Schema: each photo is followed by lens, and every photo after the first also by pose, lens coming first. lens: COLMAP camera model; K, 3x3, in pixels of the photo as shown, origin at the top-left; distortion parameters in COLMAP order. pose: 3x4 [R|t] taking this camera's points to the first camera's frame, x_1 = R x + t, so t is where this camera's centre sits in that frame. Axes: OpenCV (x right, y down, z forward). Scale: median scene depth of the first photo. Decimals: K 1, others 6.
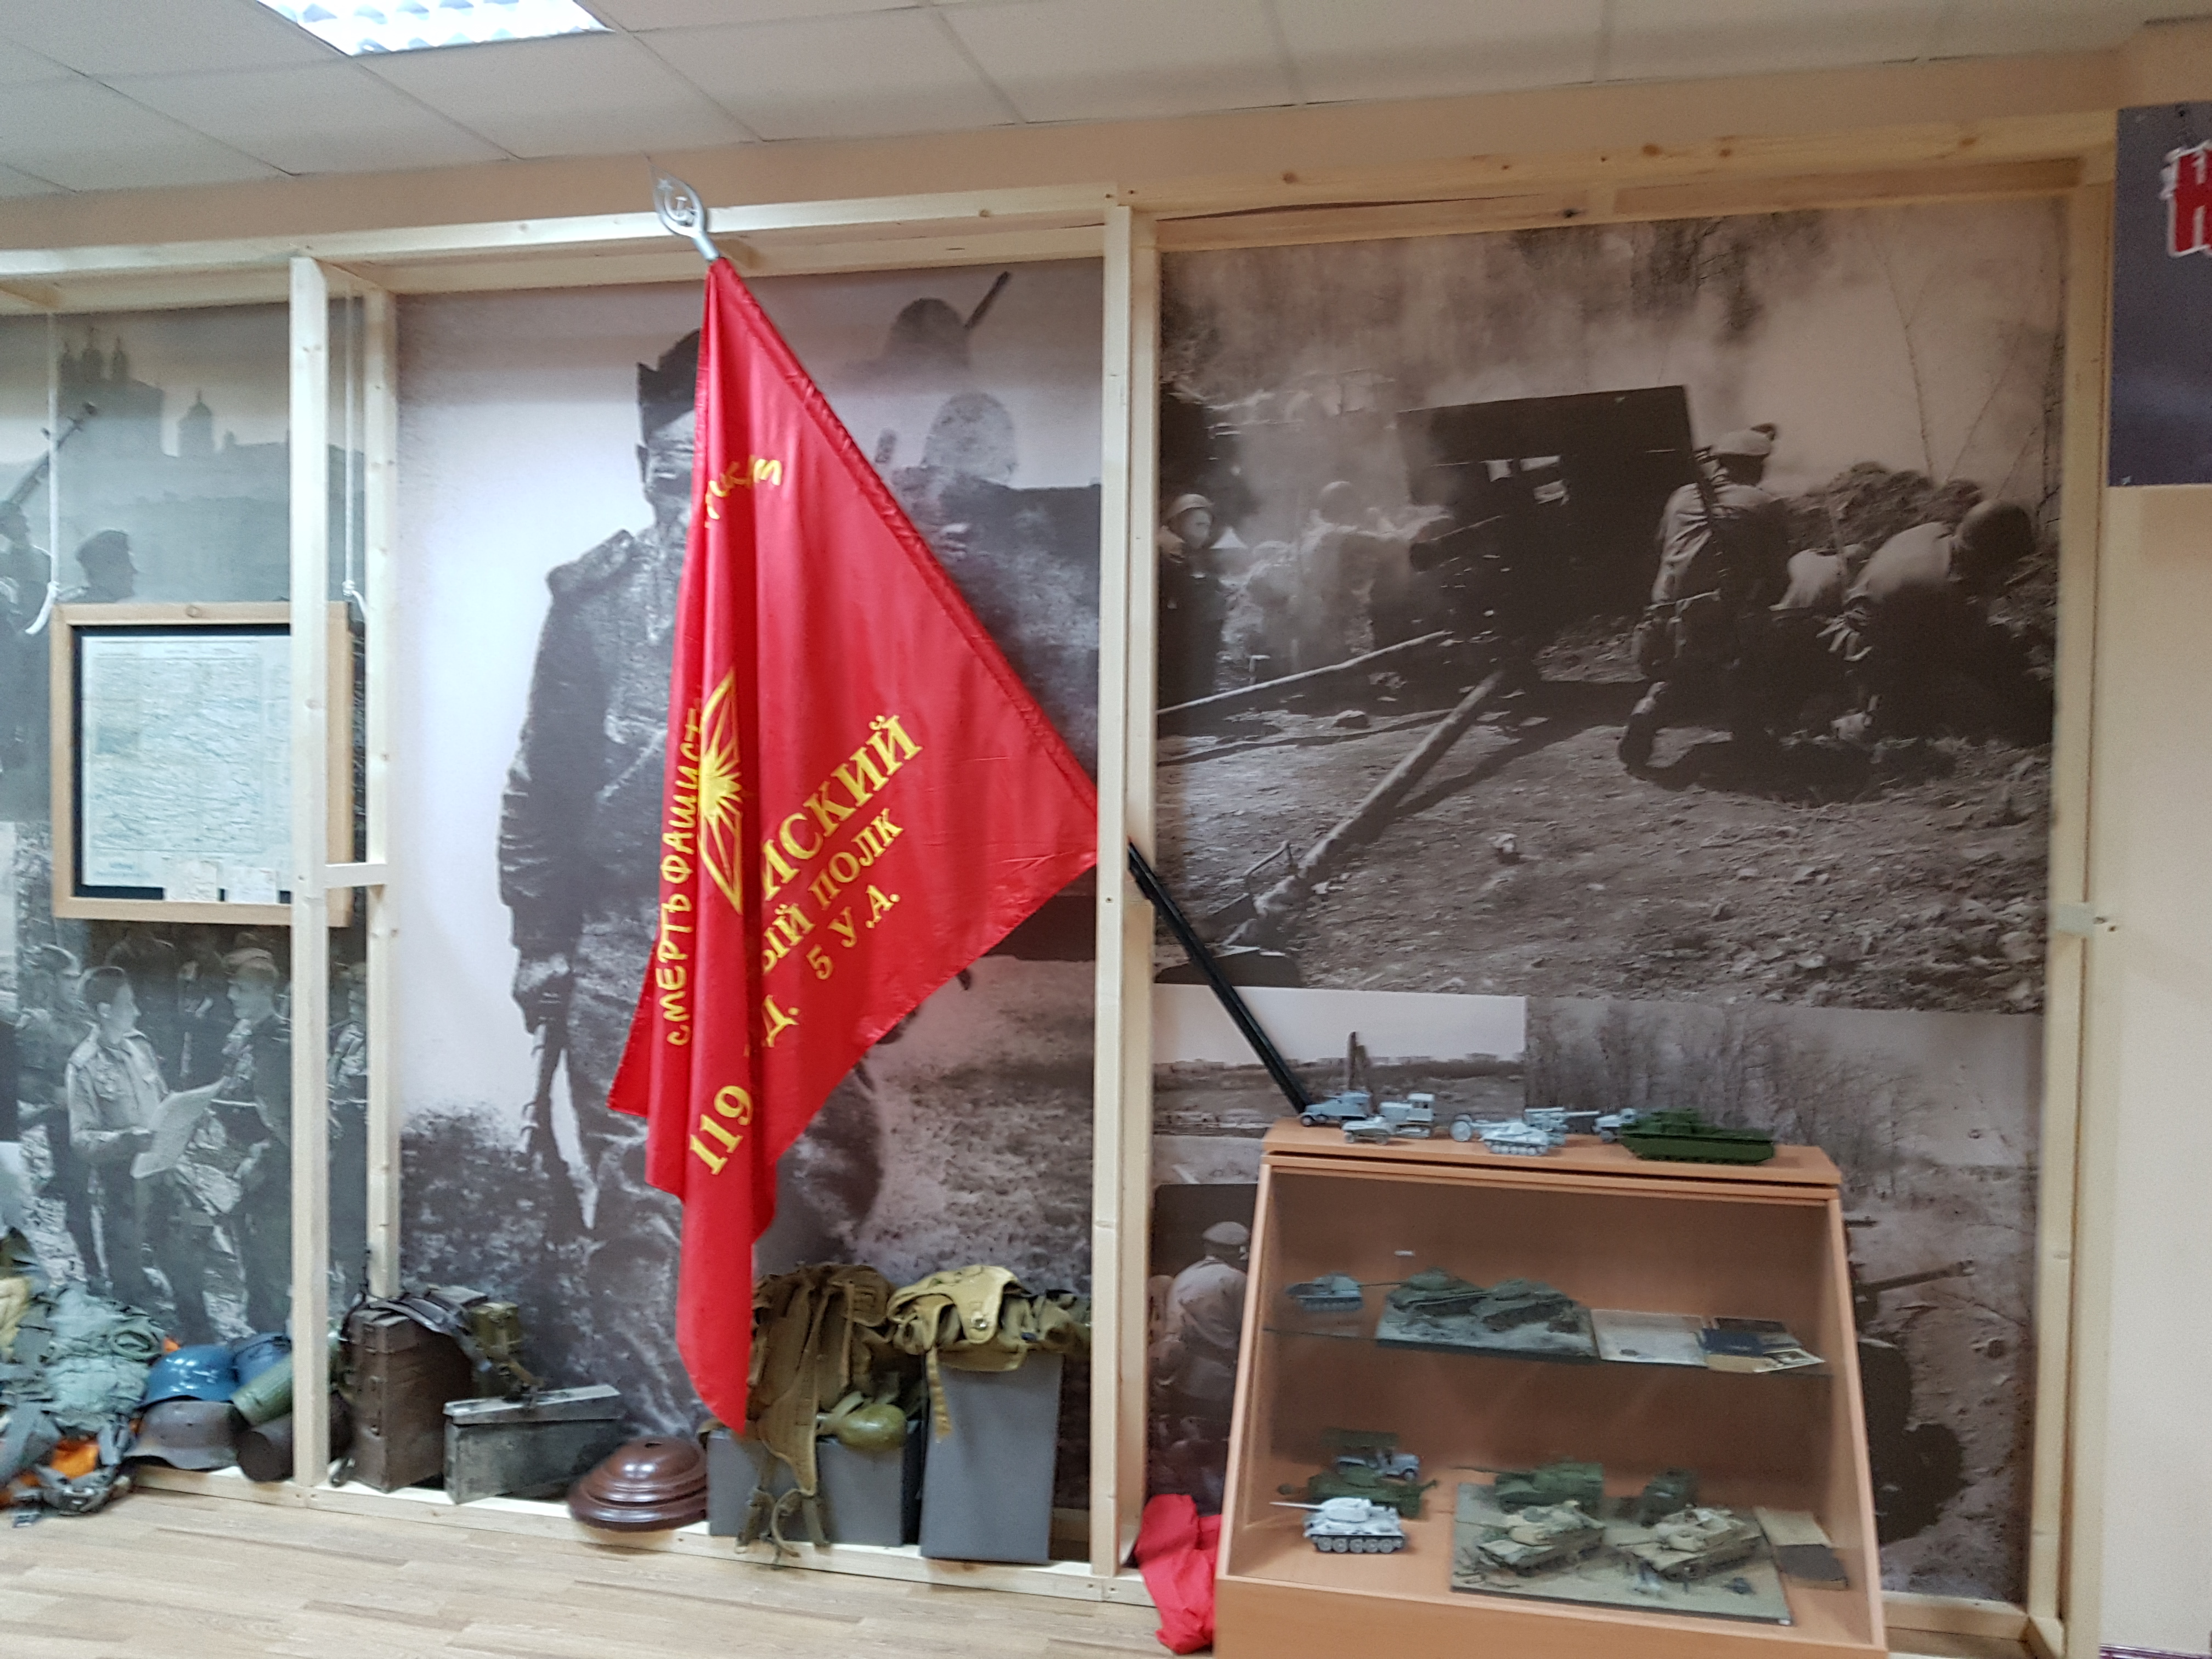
lens RADIAL K [[1788.4, 0, 1131.4], [0, 1788.4, 842.9], [0, 0, 1]] dist [0.112700, -0.179490]
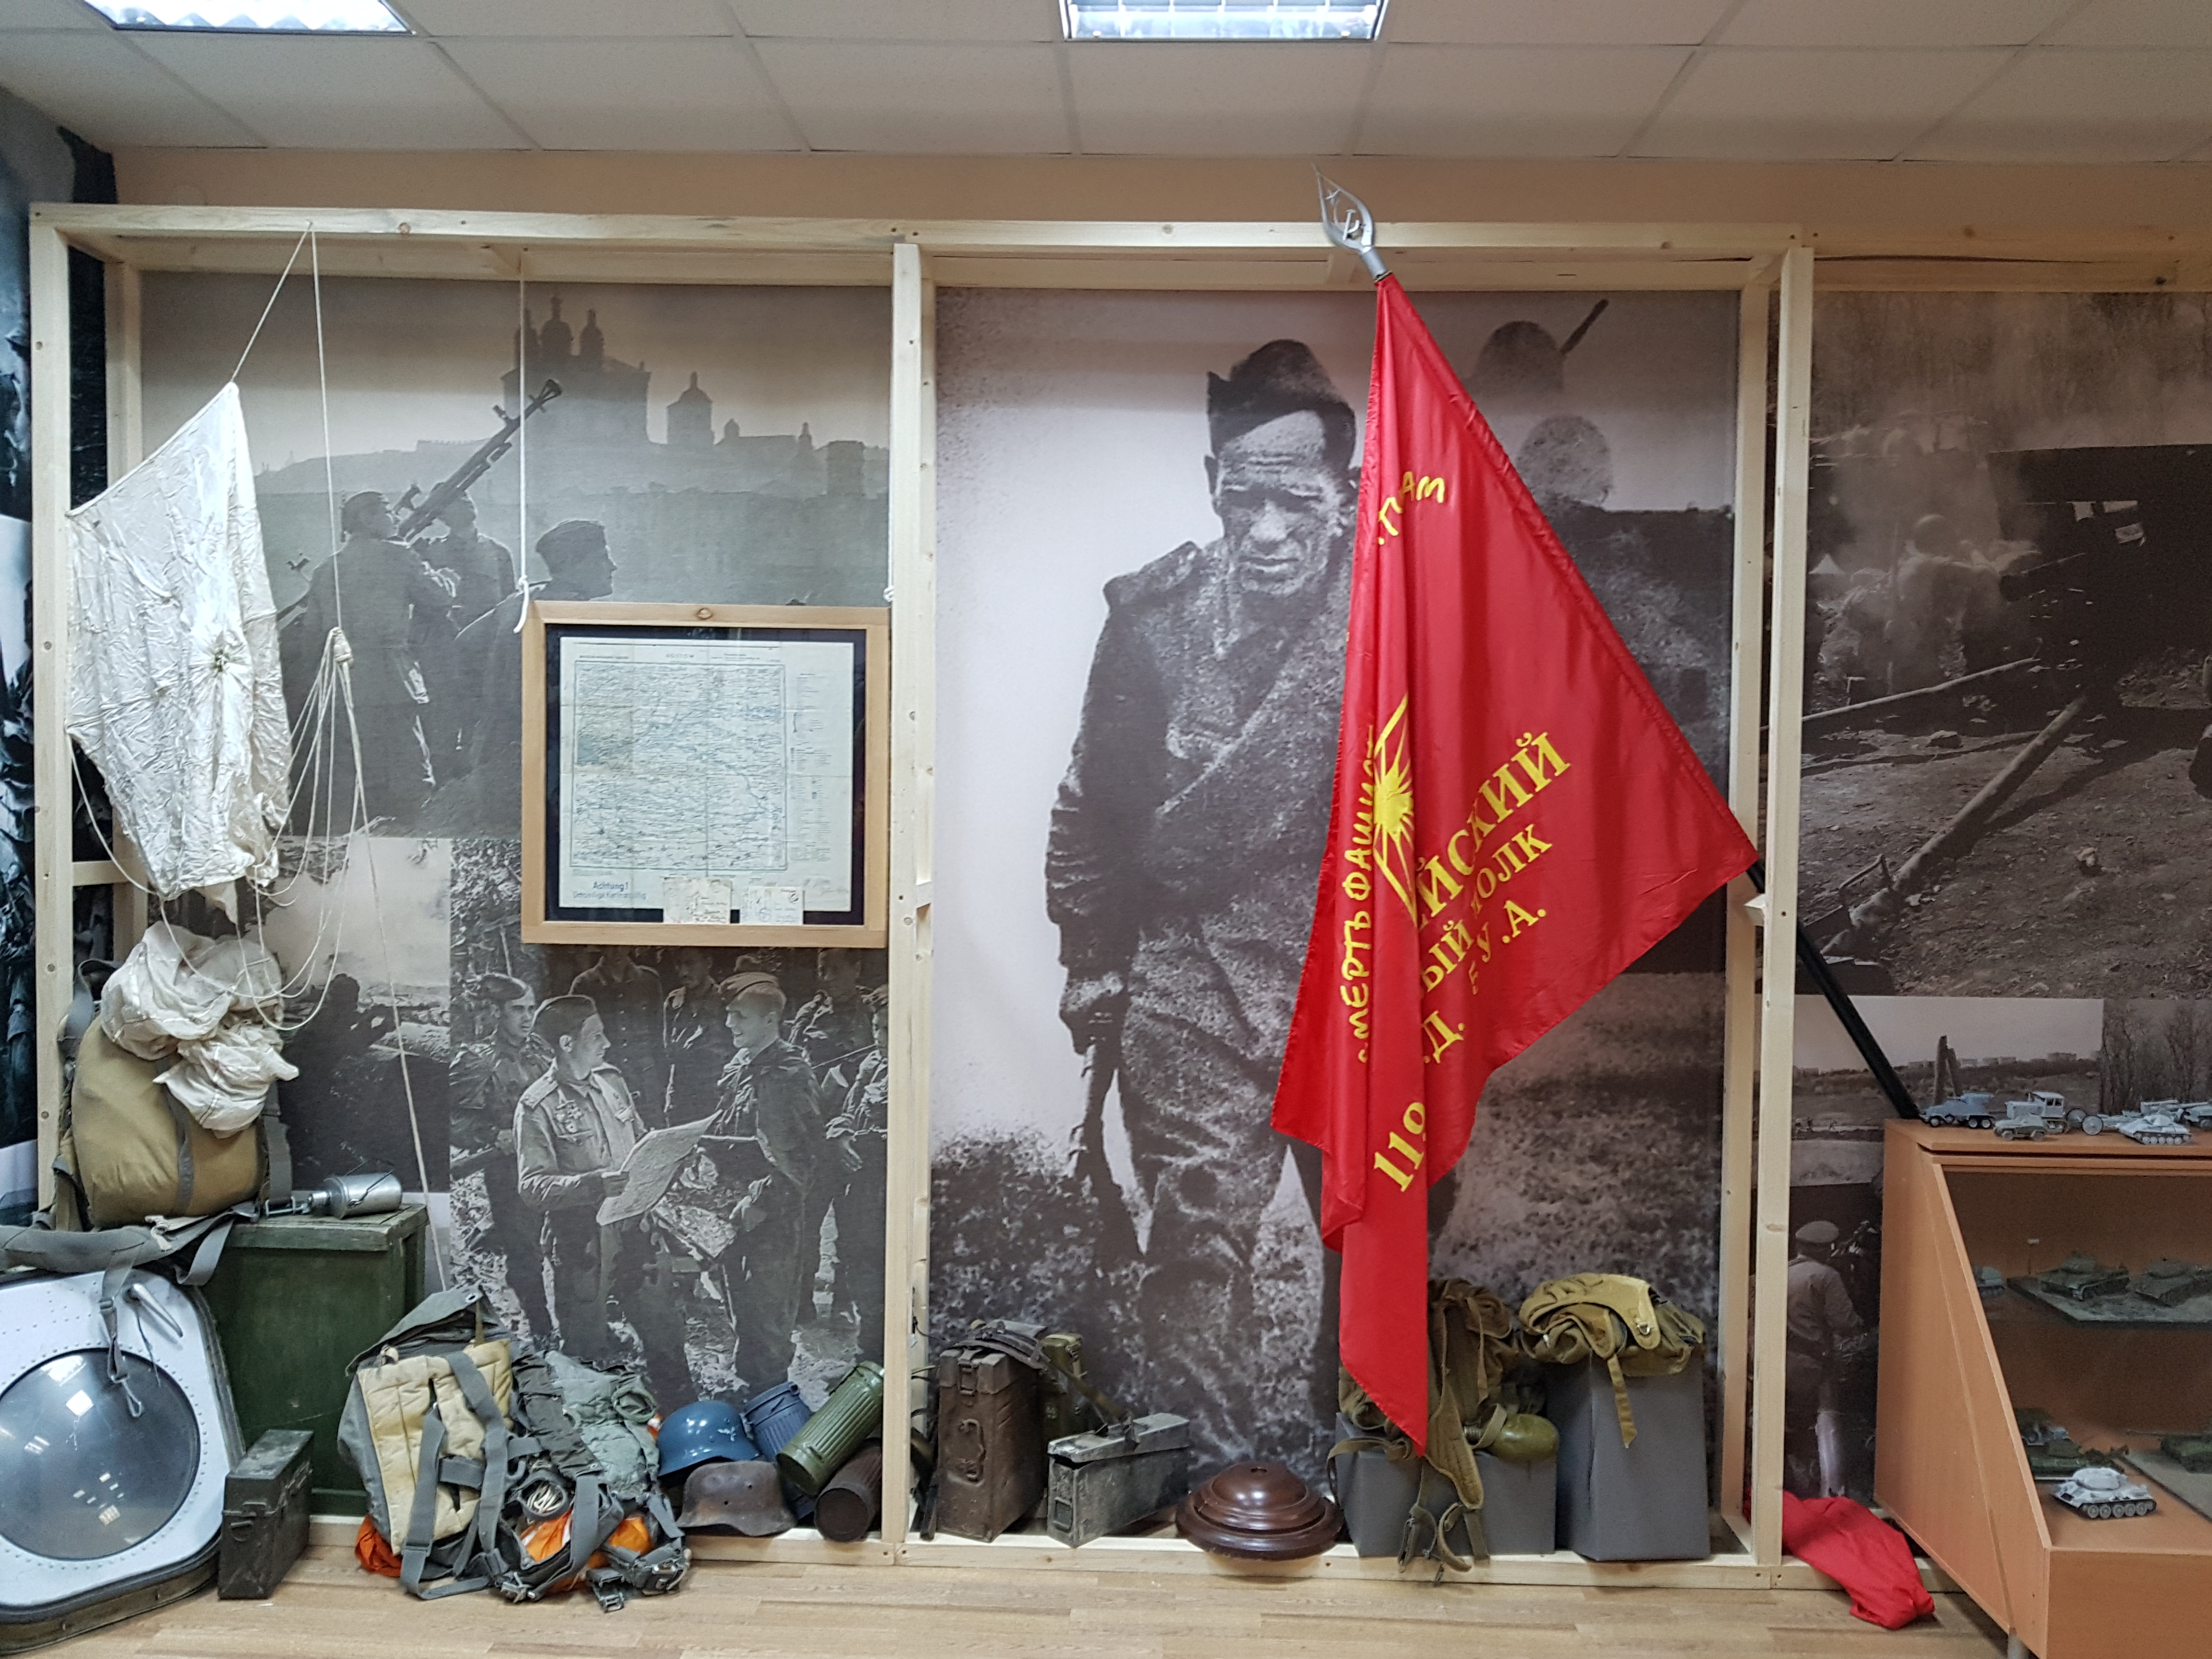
lens RADIAL K [[1788.4, 0, 1131.4], [0, 1788.4, 842.9], [0, 0, 1]] dist [0.112700, -0.179490]
pose [[0.977854, -0.002458, 0.209272, -0.554439], [0.003291, 0.999988, -0.003633, -0.005735], [-0.209260, 0.004241, 0.977851, 0.054312]]
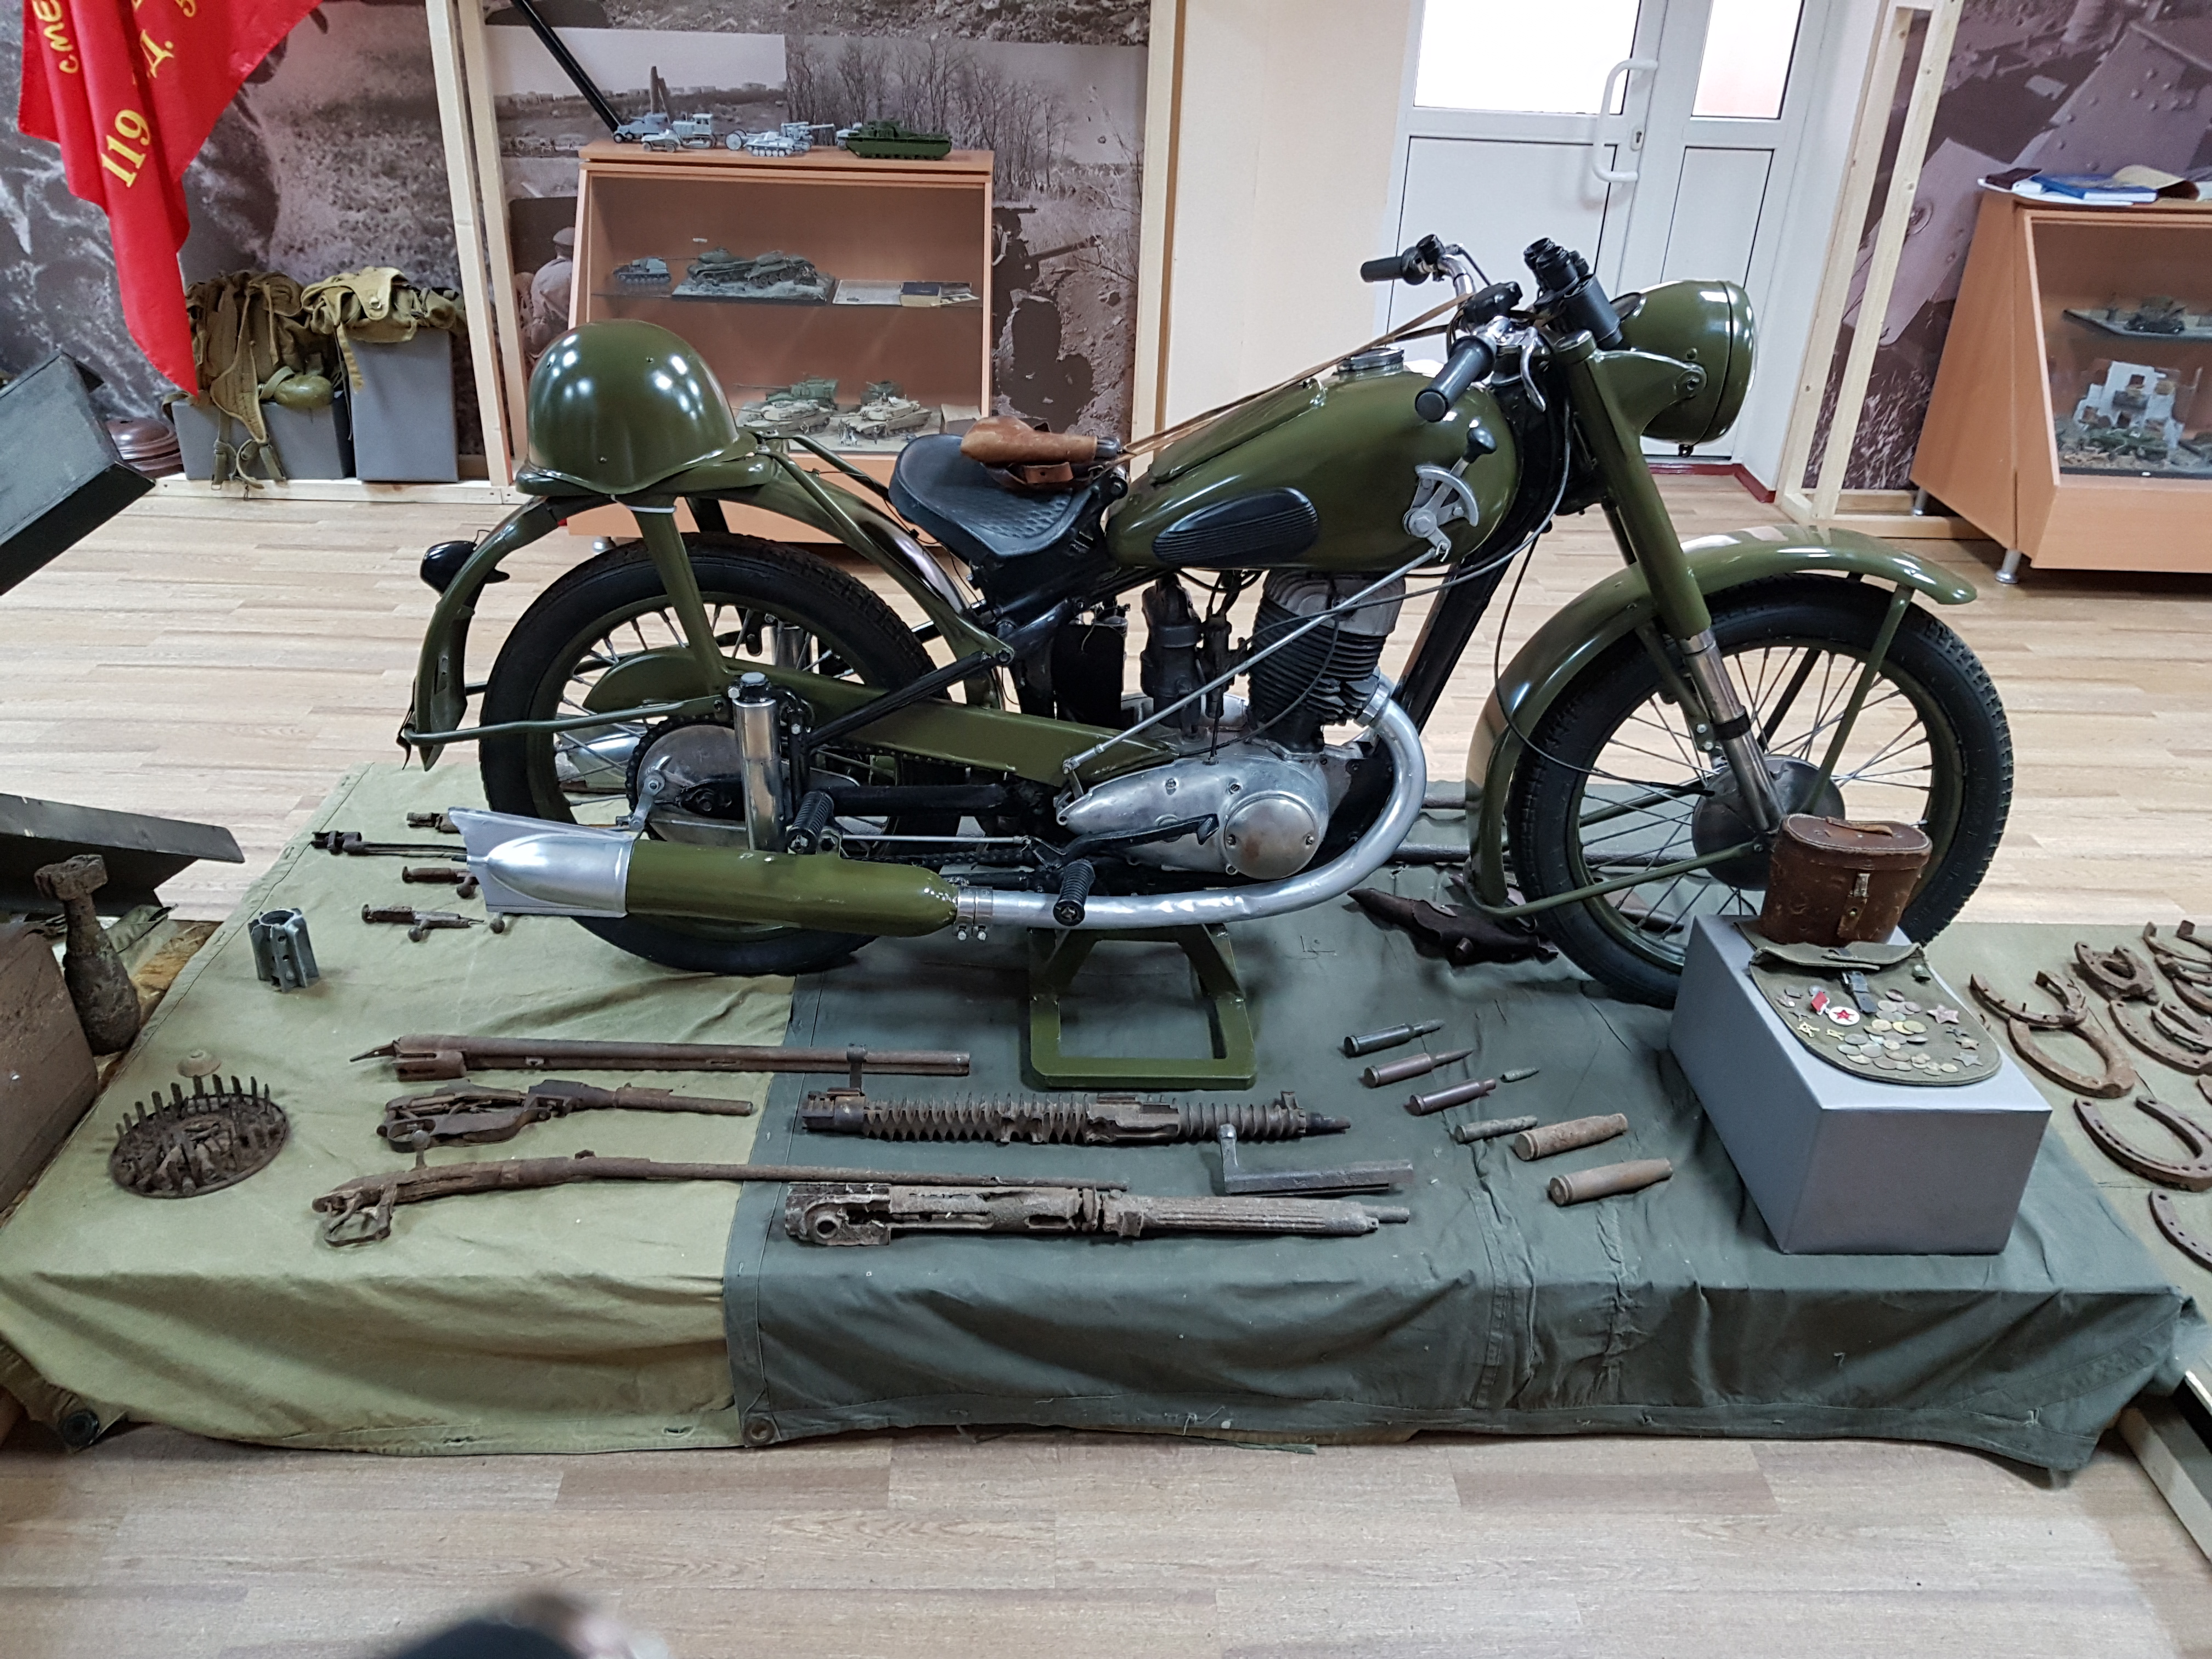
lens RADIAL K [[1788.4, 0, 1131.4], [0, 1788.4, 842.9], [0, 0, 1]] dist [0.112700, -0.179490]
pose [[0.968879, -0.096054, 0.228140, 0.103362], [-0.011910, 0.902486, 0.430554, 0.042541], [-0.247249, -0.419871, 0.873256, -0.426699]]
